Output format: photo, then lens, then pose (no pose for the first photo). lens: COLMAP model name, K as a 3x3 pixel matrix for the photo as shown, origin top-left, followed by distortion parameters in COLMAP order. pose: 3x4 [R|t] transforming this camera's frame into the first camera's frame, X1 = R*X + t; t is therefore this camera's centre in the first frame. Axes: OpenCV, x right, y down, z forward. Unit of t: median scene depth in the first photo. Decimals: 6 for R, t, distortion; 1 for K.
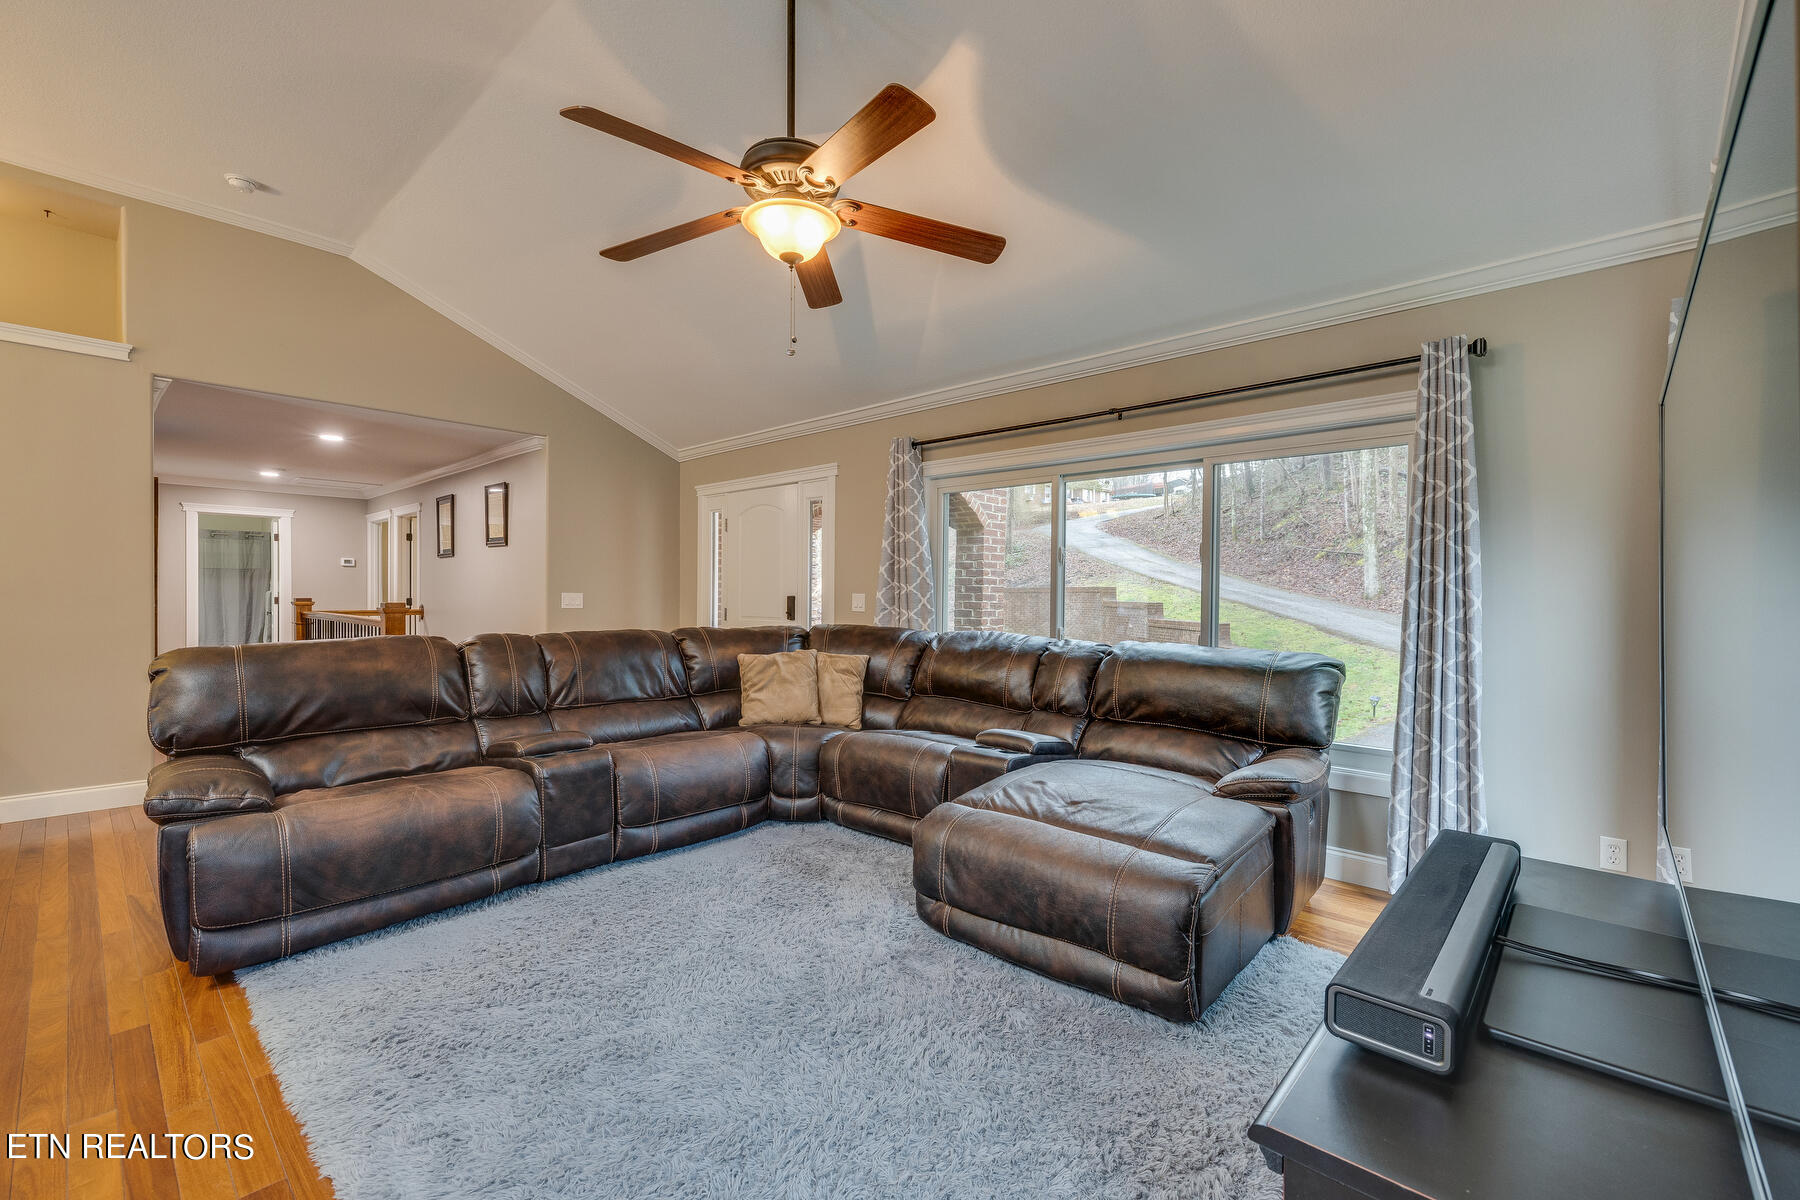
lens RADIAL K [[758.9, 0, 898.5], [0, 758.9, 603.3], [0, 0, 1]] dist [0.000564, -0.000233]
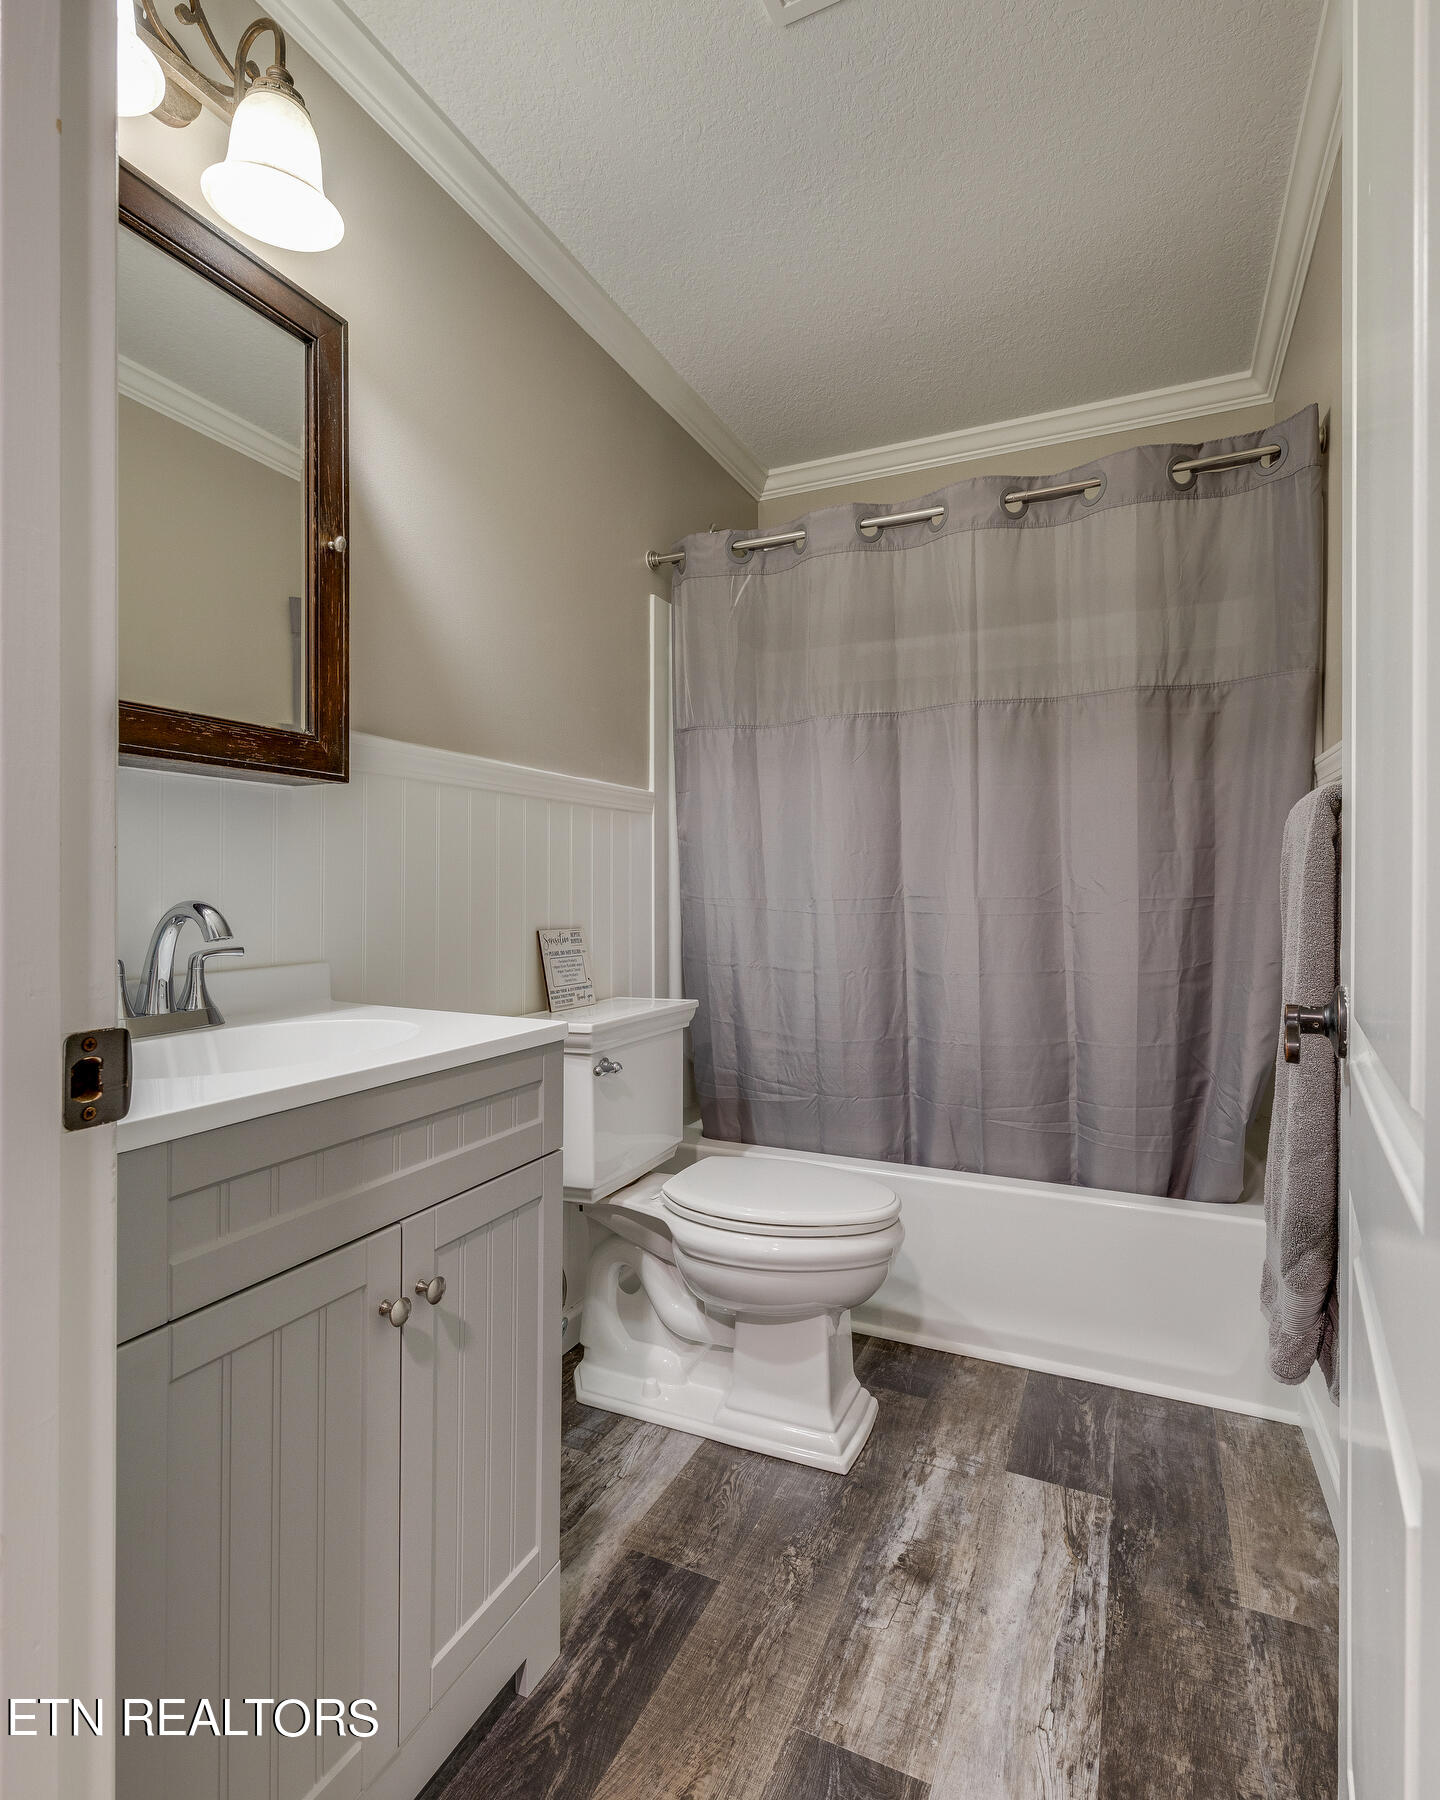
lens RADIAL K [[908.4, 0, 719.1], [0, 908.4, 897.3], [0, 0, 1]] dist [0.001086, 0.000069]
pose [[0.305545, -0.001467, -0.952177, -0.707927], [-0.005363, 0.999980, -0.003262, 0.000470], [0.952163, 0.006103, 0.305531, 0.850553]]
